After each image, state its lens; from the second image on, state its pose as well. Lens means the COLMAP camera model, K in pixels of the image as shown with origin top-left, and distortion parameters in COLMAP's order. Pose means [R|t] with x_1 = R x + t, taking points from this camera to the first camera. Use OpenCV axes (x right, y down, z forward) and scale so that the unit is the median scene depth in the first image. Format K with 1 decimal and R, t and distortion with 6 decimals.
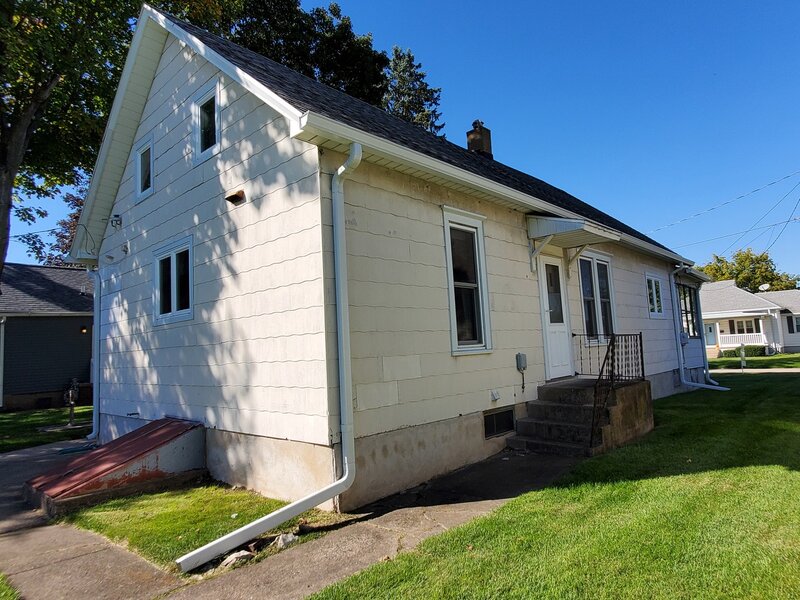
lens RADIAL K [[496.0, 0, 400.0], [0, 496.0, 300.0], [0, 0, 1]] dist [0.000421, 0.000381]
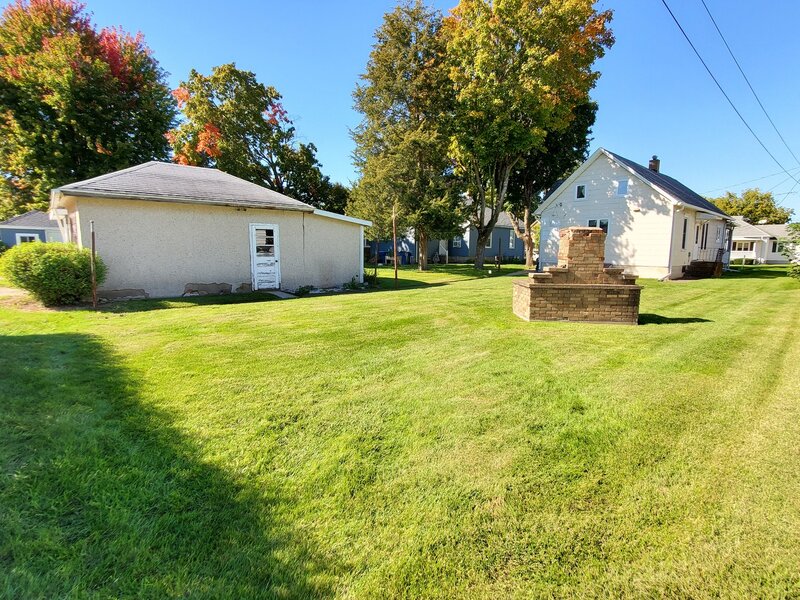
lens RADIAL K [[362.9, 0, 400.2], [0, 362.9, 291.0], [0, 0, 1]] dist [0.000465, 0.000114]
pose [[0.989329, 0.083280, -0.119552, -0.284295], [-0.053663, 0.971135, 0.232415, -0.023305], [0.135456, -0.223519, 0.965241, -0.362481]]
